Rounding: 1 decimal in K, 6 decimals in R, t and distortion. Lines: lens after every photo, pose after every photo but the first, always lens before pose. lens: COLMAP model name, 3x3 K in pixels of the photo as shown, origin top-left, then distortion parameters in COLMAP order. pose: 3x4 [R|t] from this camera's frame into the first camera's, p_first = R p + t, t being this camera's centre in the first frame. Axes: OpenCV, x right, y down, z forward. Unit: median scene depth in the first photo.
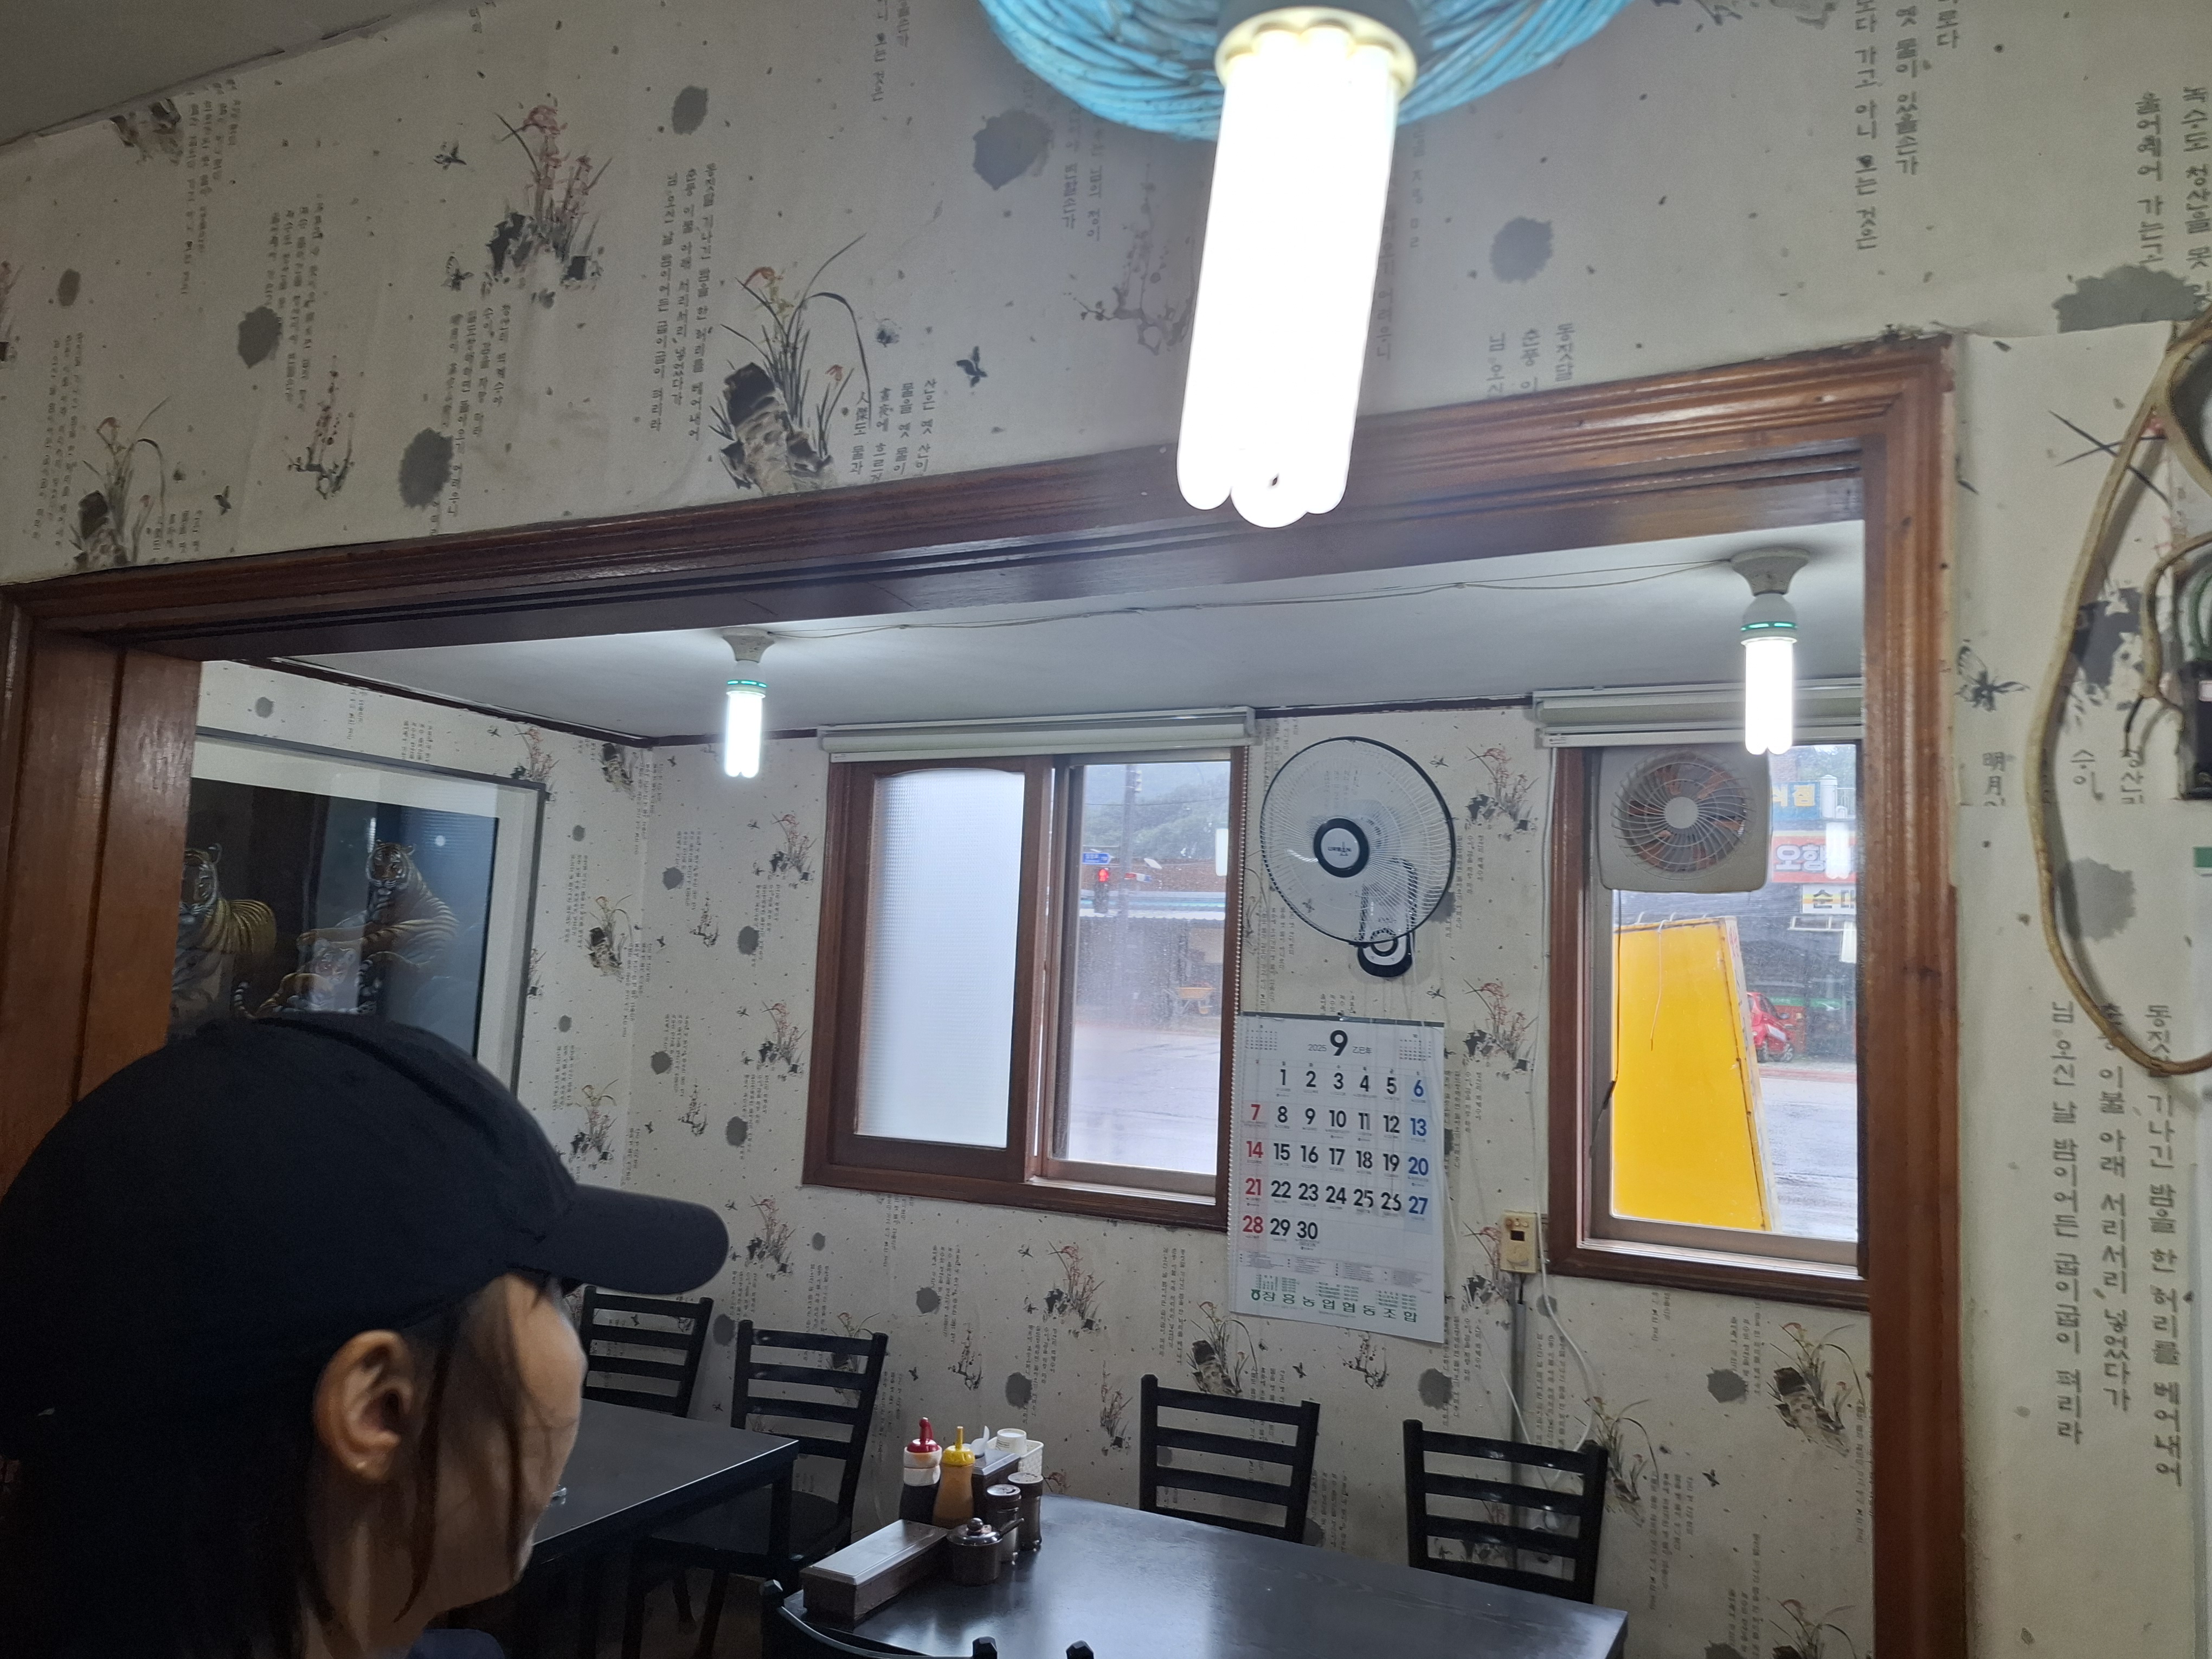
lens RADIAL K [[1564.0, 0, 1114.1], [0, 1564.0, 839.0], [0, 0, 1]] dist [0.105454, -0.153848]
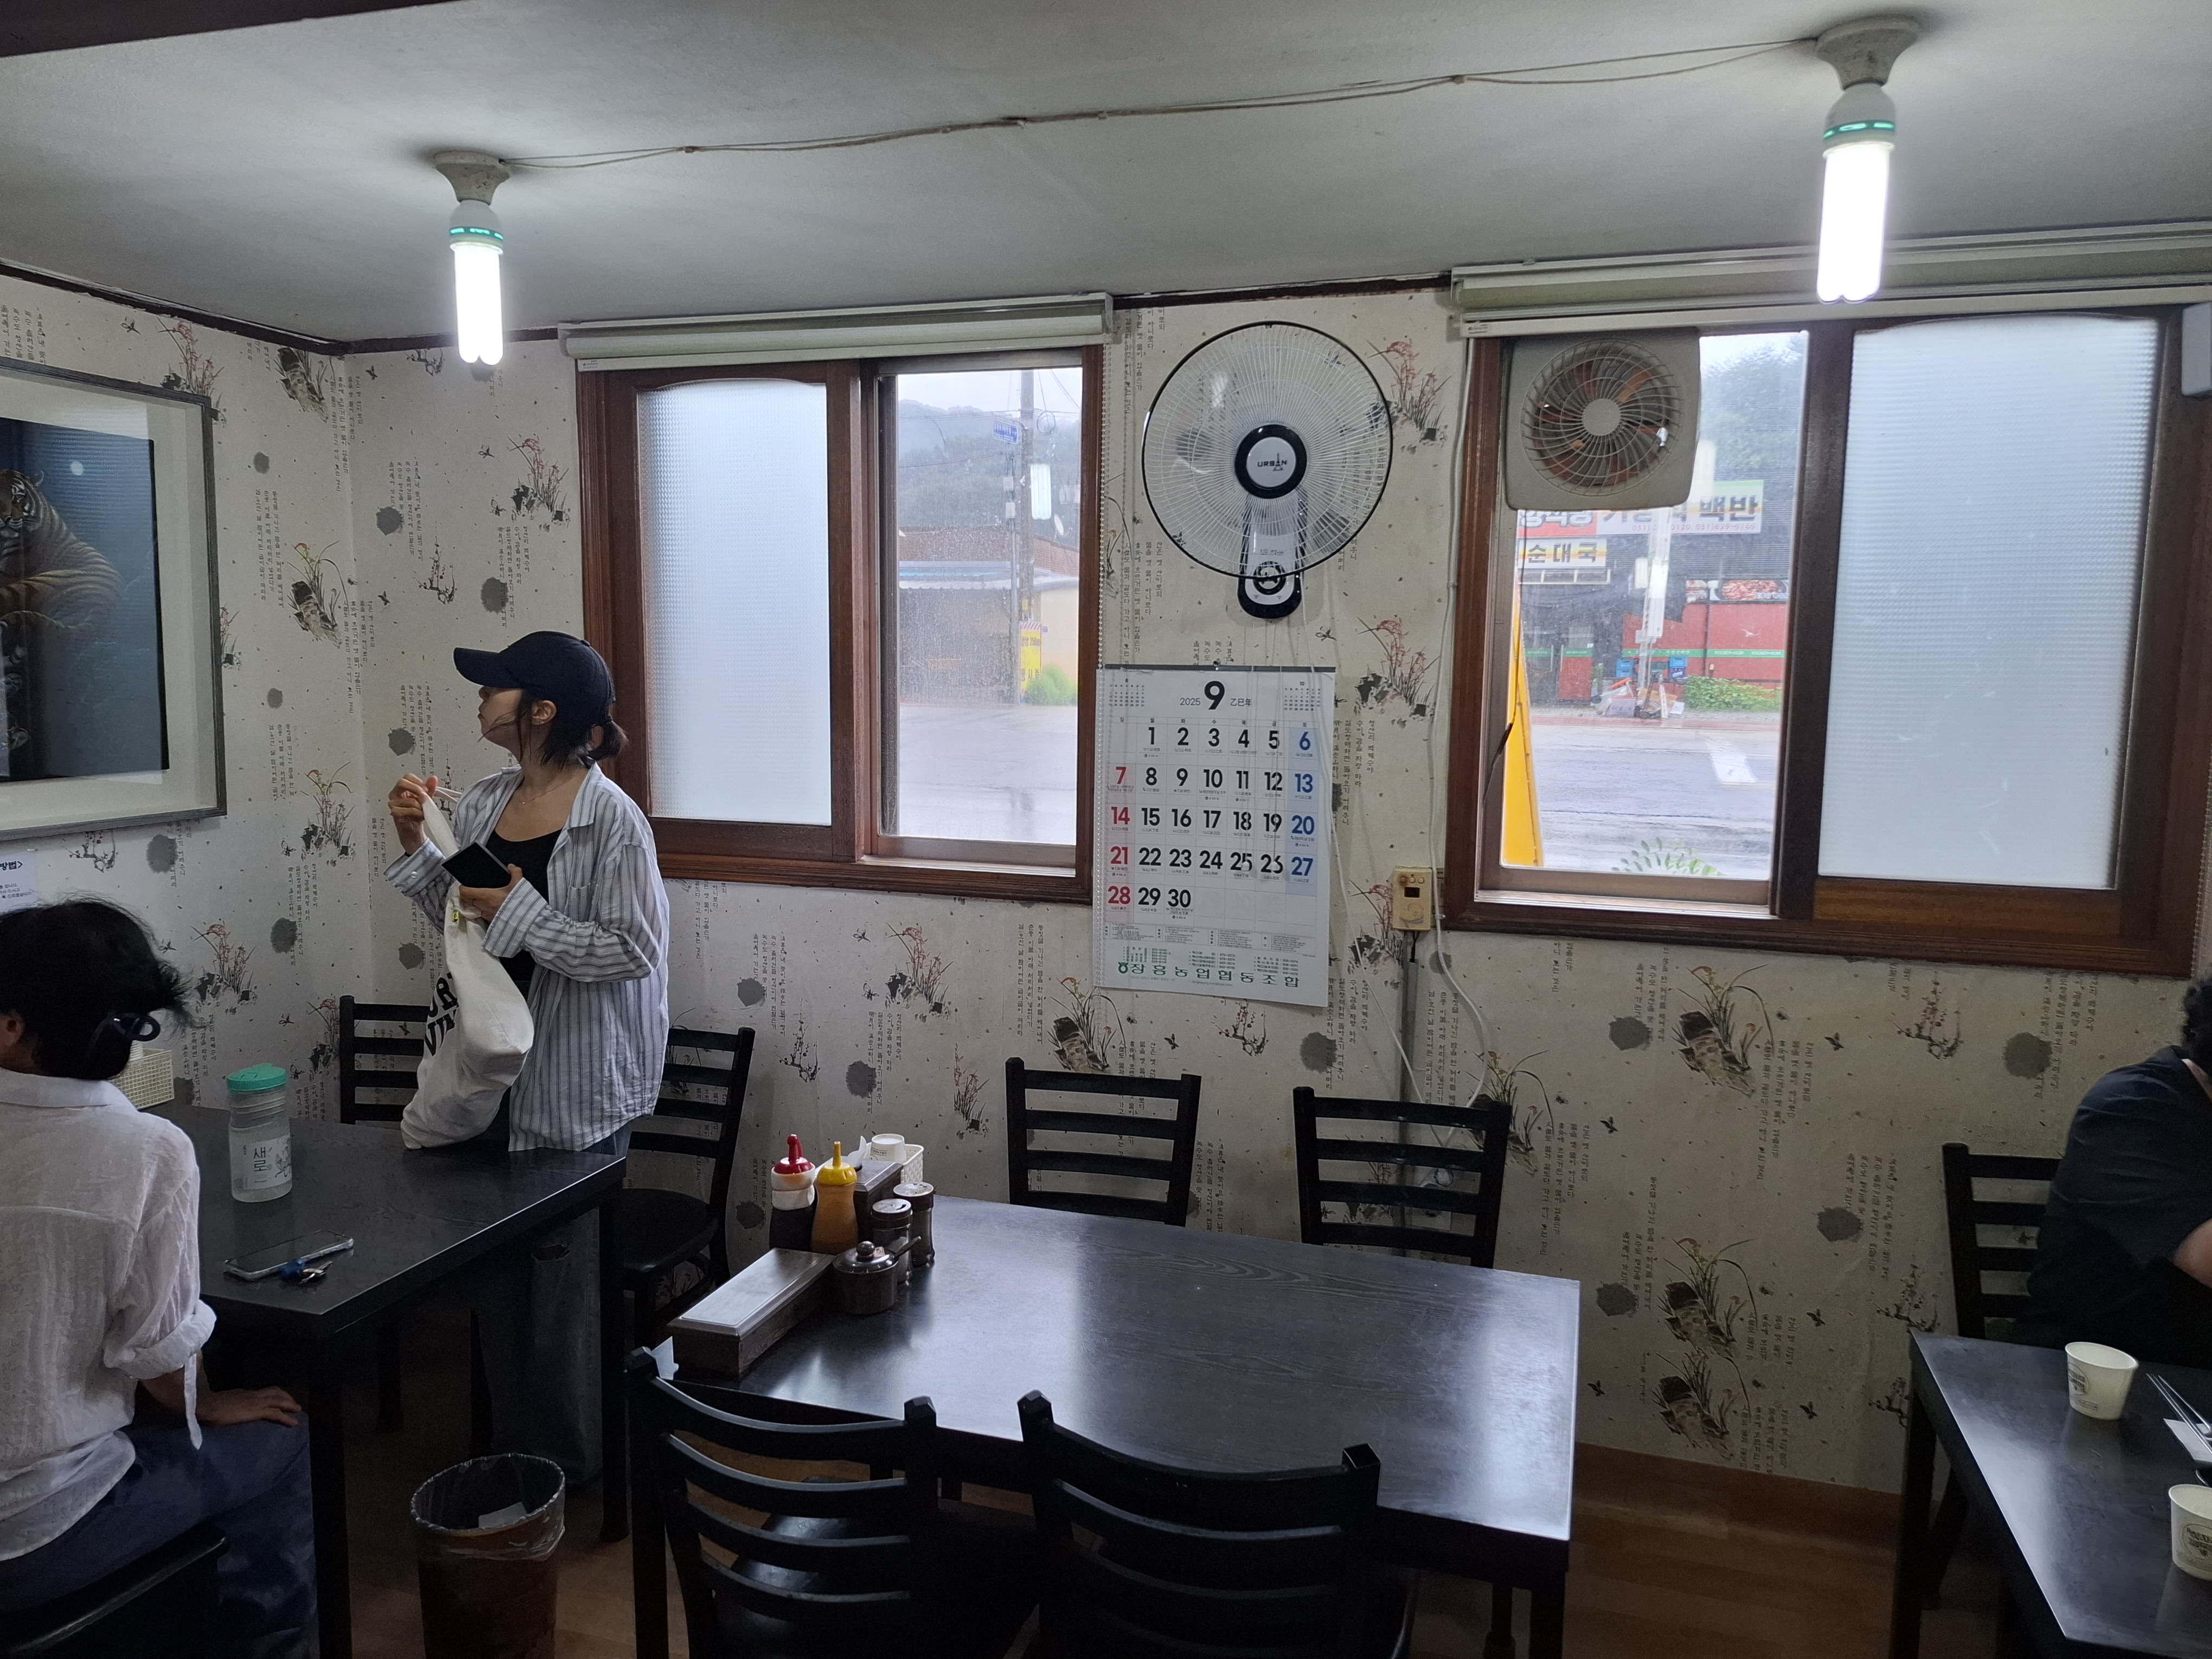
lens RADIAL K [[1540.7, 0, 1096.5], [0, 1540.7, 840.4], [0, 0, 1]] dist [0.162375, -0.221160]
pose [[0.988378, -0.044916, 0.145229, -0.056858], [0.013352, 0.977311, 0.211390, 0.024897], [-0.151429, -0.206994, 0.966552, 0.147852]]
